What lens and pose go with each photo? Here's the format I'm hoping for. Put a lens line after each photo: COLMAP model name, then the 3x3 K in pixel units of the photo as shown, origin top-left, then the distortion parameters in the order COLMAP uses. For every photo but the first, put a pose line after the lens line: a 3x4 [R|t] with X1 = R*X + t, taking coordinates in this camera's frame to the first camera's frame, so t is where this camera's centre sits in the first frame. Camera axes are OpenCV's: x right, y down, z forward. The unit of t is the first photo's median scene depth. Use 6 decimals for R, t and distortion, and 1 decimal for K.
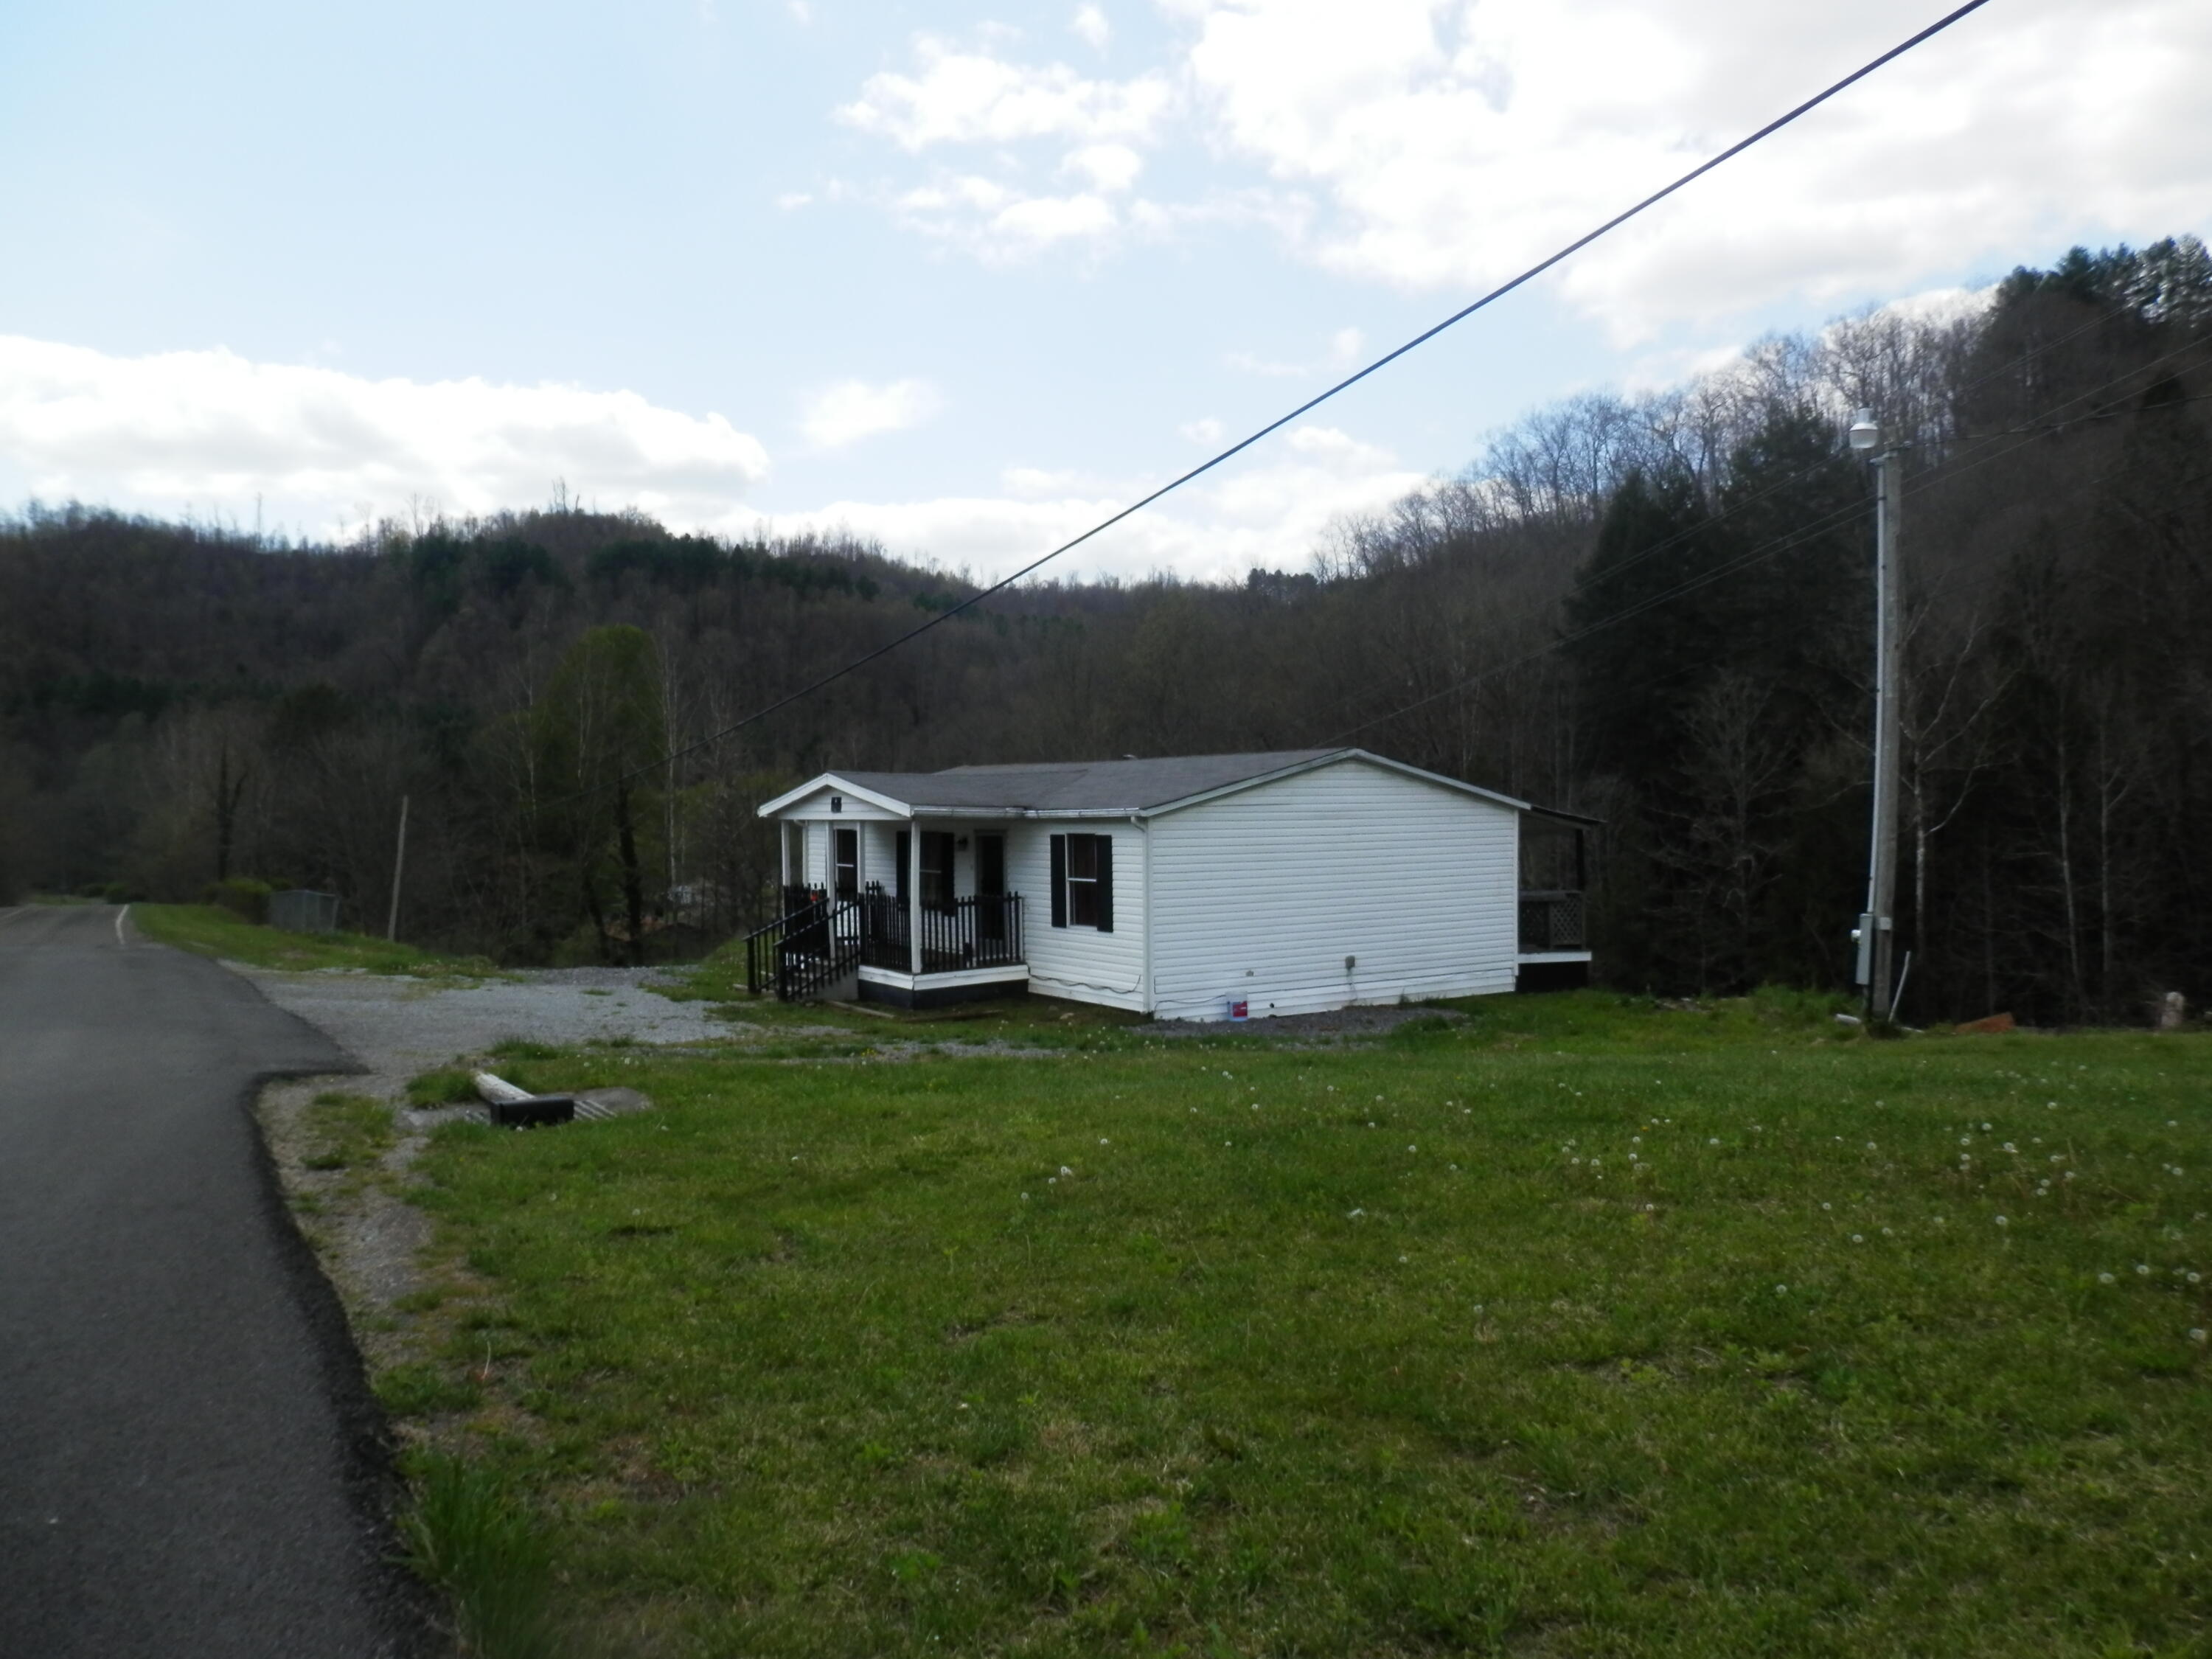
lens RADIAL K [[1670.6, 0, 1106.0], [0, 1670.6, 829.5], [0, 0, 1]] dist [-0.003822, -0.009322]
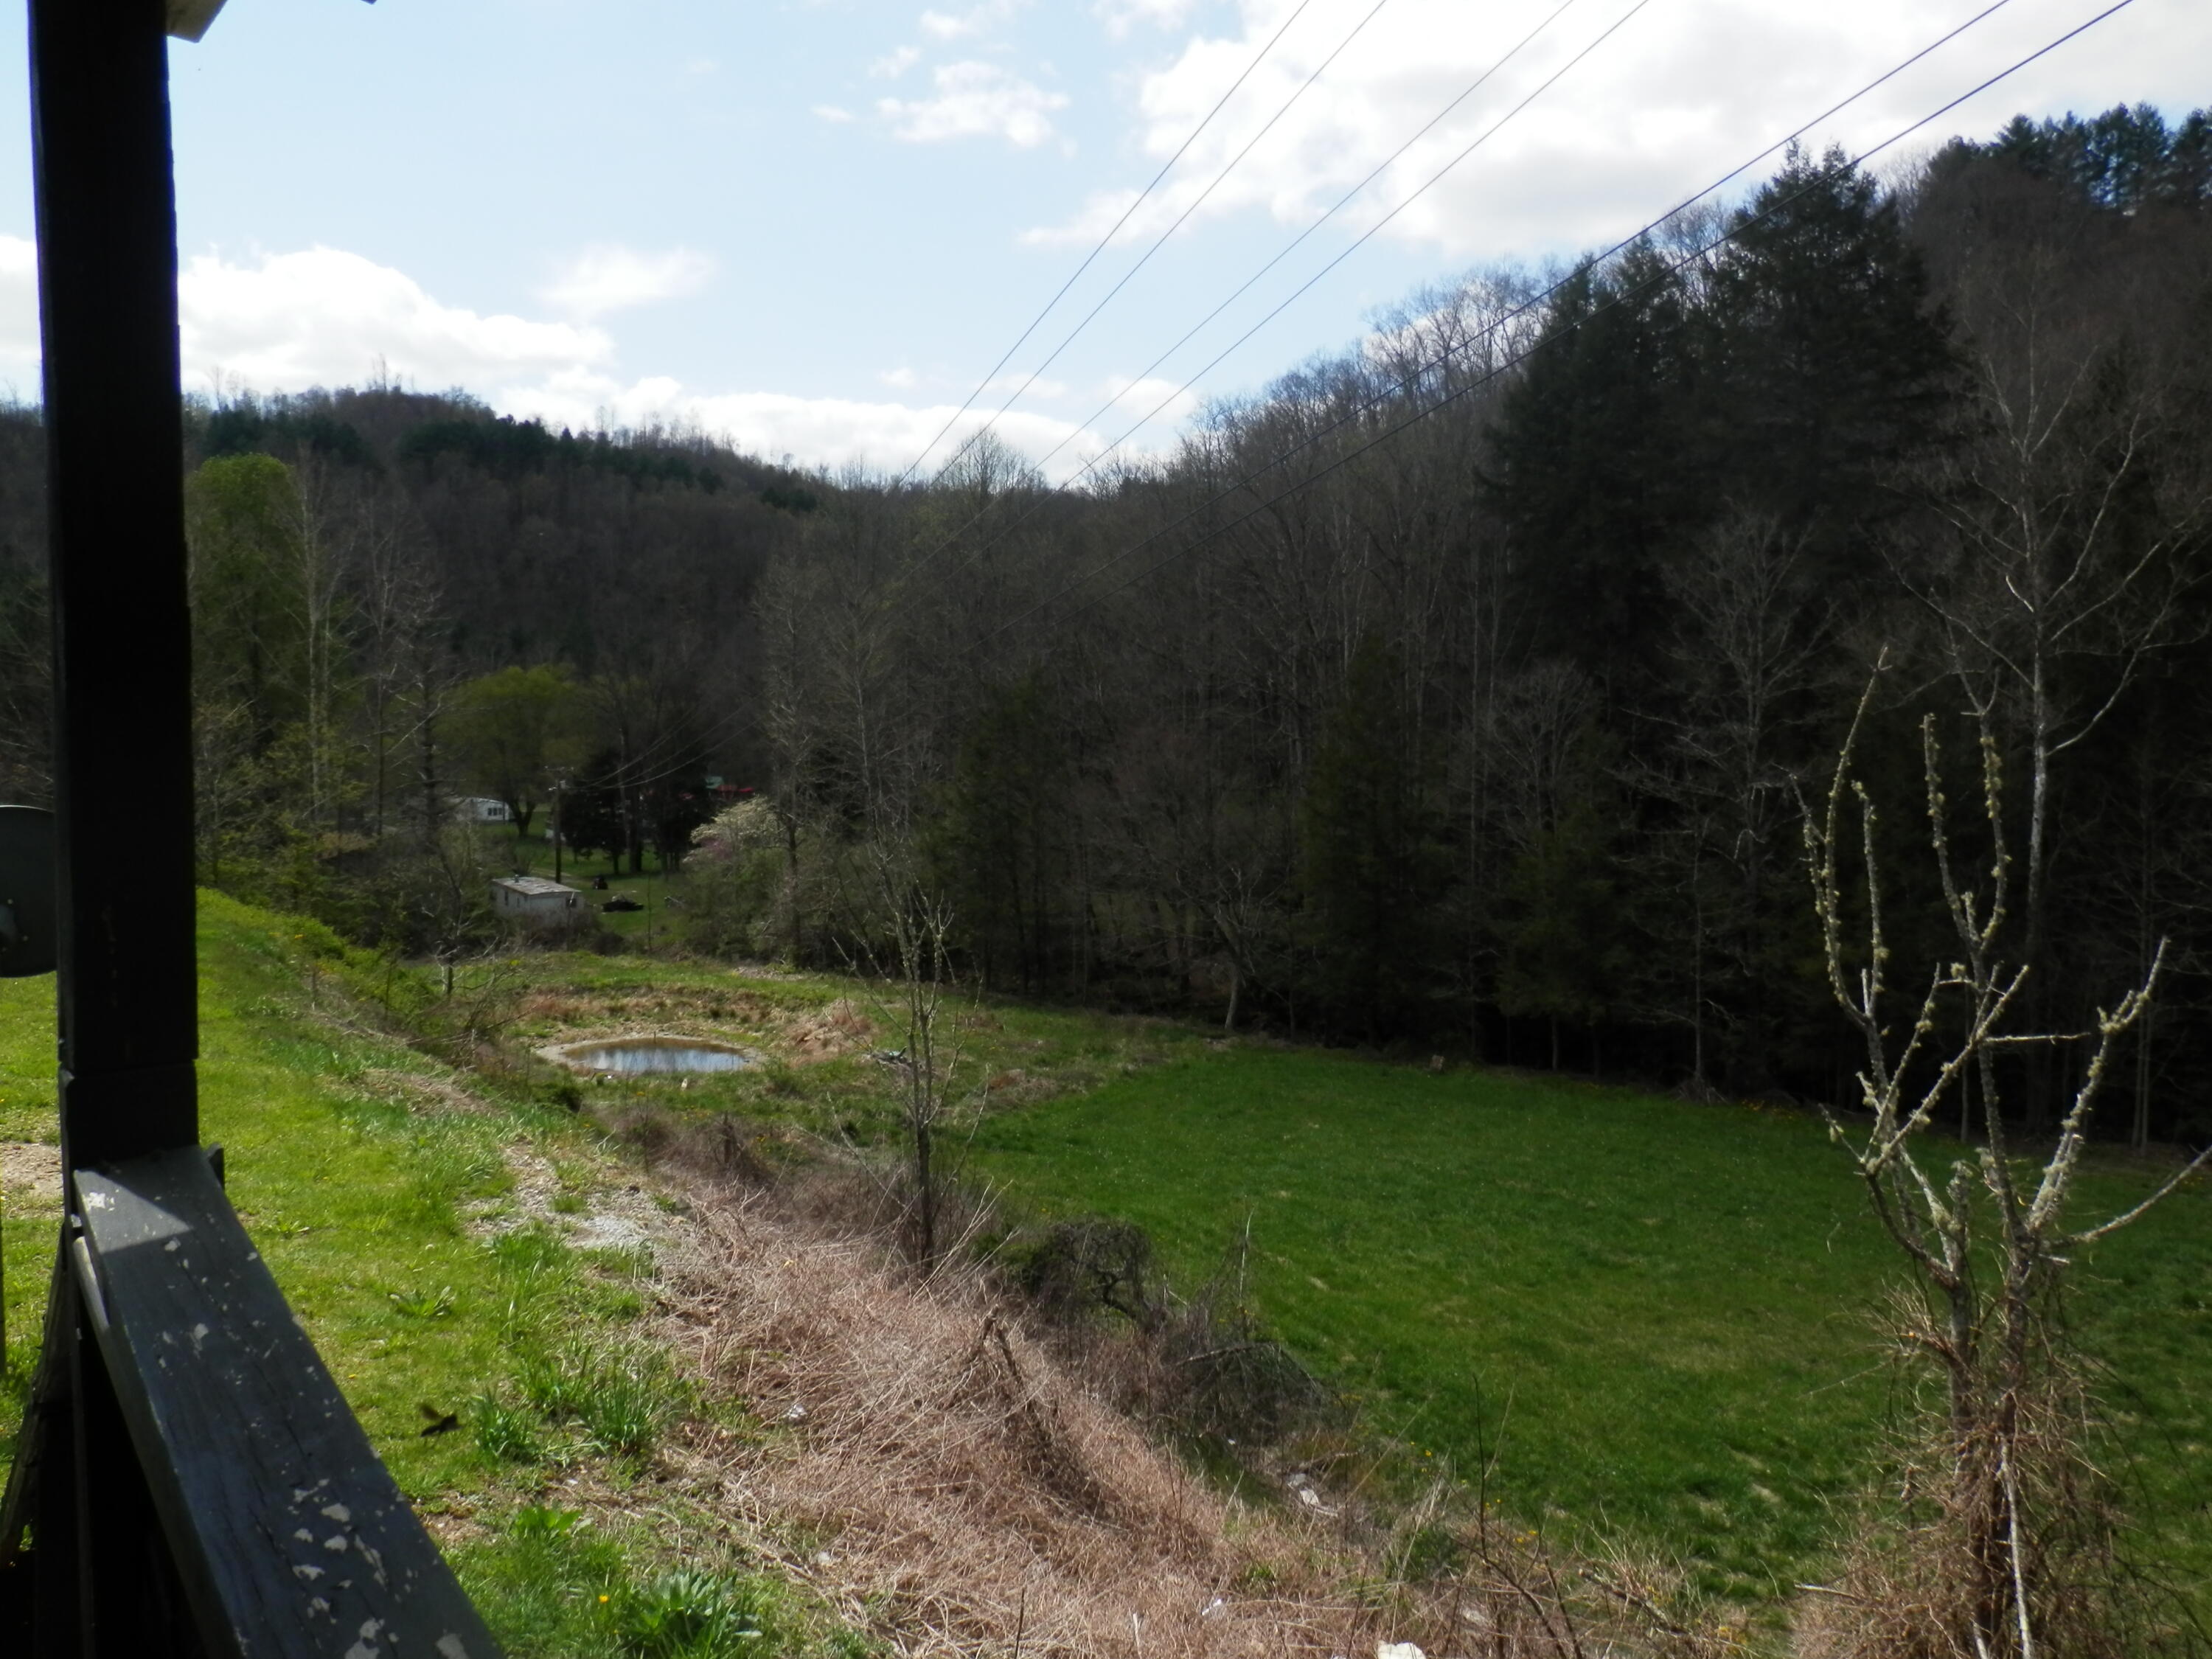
lens RADIAL K [[1618.6, 0, 1102.7], [0, 1618.6, 860.6], [0, 0, 1]] dist [-0.004371, -0.011352]
pose [[0.997384, 0.010307, 0.071547, 0.022297], [-0.015293, 0.997466, 0.069486, 0.002002], [-0.070650, -0.070398, 0.995014, 0.116235]]
